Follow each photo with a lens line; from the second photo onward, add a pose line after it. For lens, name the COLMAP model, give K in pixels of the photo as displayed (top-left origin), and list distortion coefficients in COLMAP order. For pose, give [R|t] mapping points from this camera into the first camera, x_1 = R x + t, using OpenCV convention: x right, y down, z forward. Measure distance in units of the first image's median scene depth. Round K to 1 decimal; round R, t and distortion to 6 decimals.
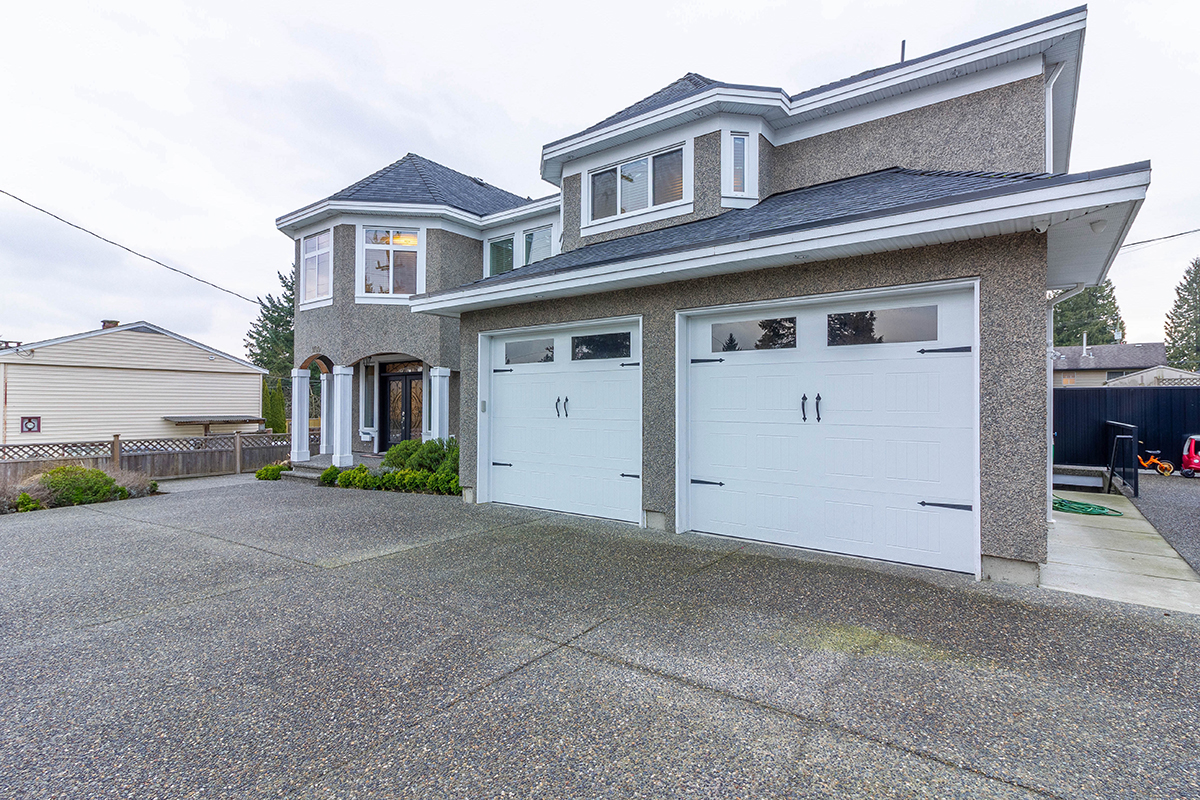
lens RADIAL K [[564.8, 0, 600.0], [0, 564.8, 400.0], [0, 0, 1]] dist [-0.003153, -0.000244]
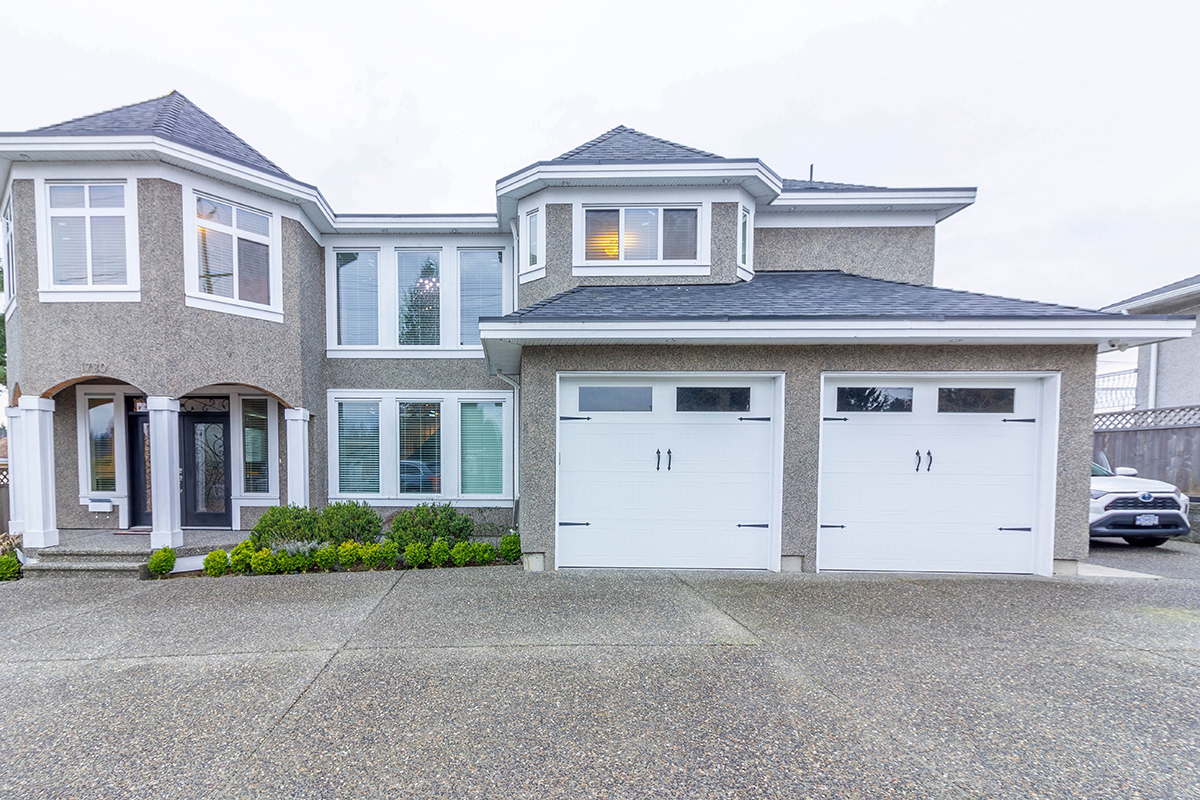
lens RADIAL K [[583.0, 0, 480.6], [0, 583.0, 495.0], [0, 0, 1]] dist [-0.001520, 0.000229]
pose [[0.827347, -0.023784, 0.561187, -0.789834], [-0.009467, 0.998371, 0.056269, 0.017363], [-0.561611, -0.051866, 0.825774, 0.320164]]
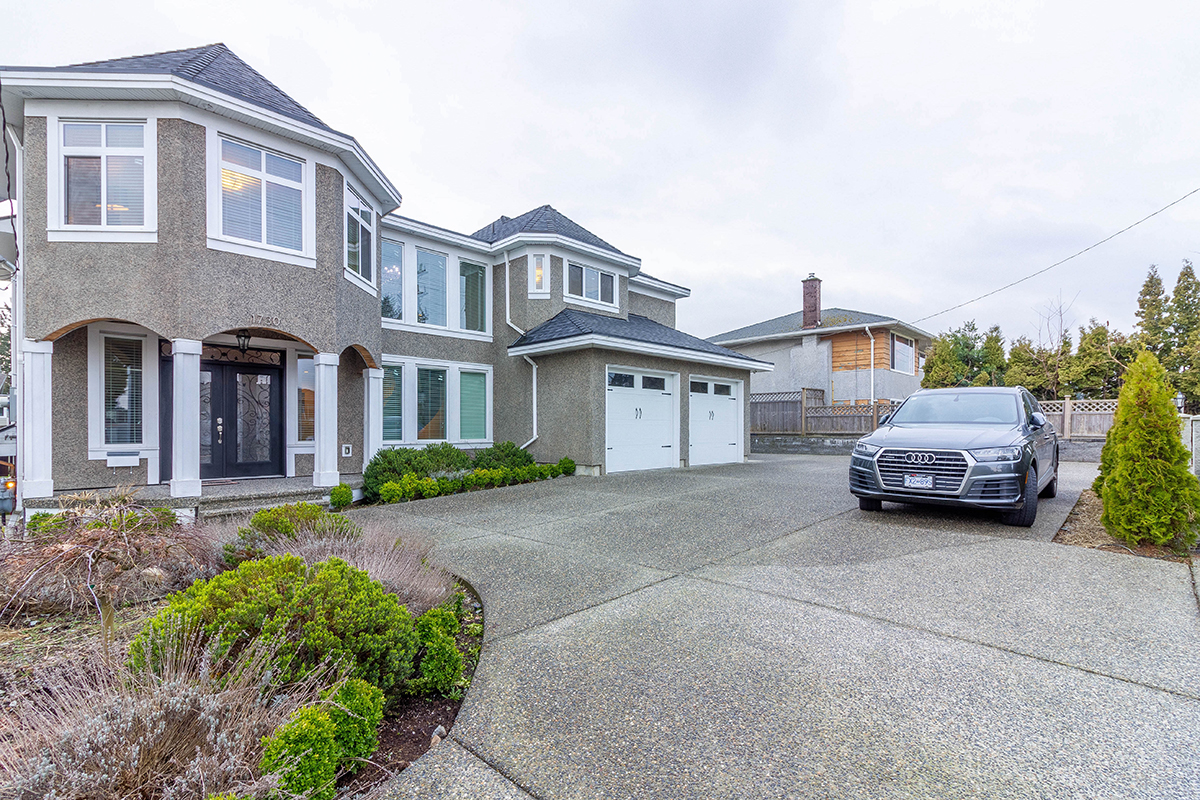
lens RADIAL K [[568.7, 0, 598.0], [0, 568.7, 427.9], [0, 0, 1]] dist [-0.000273, 0.000074]
pose [[0.138506, 0.002817, 0.990358, -1.718461], [-0.004694, 0.999987, -0.002188, 0.057339], [-0.990350, -0.004346, 0.138517, 0.789363]]
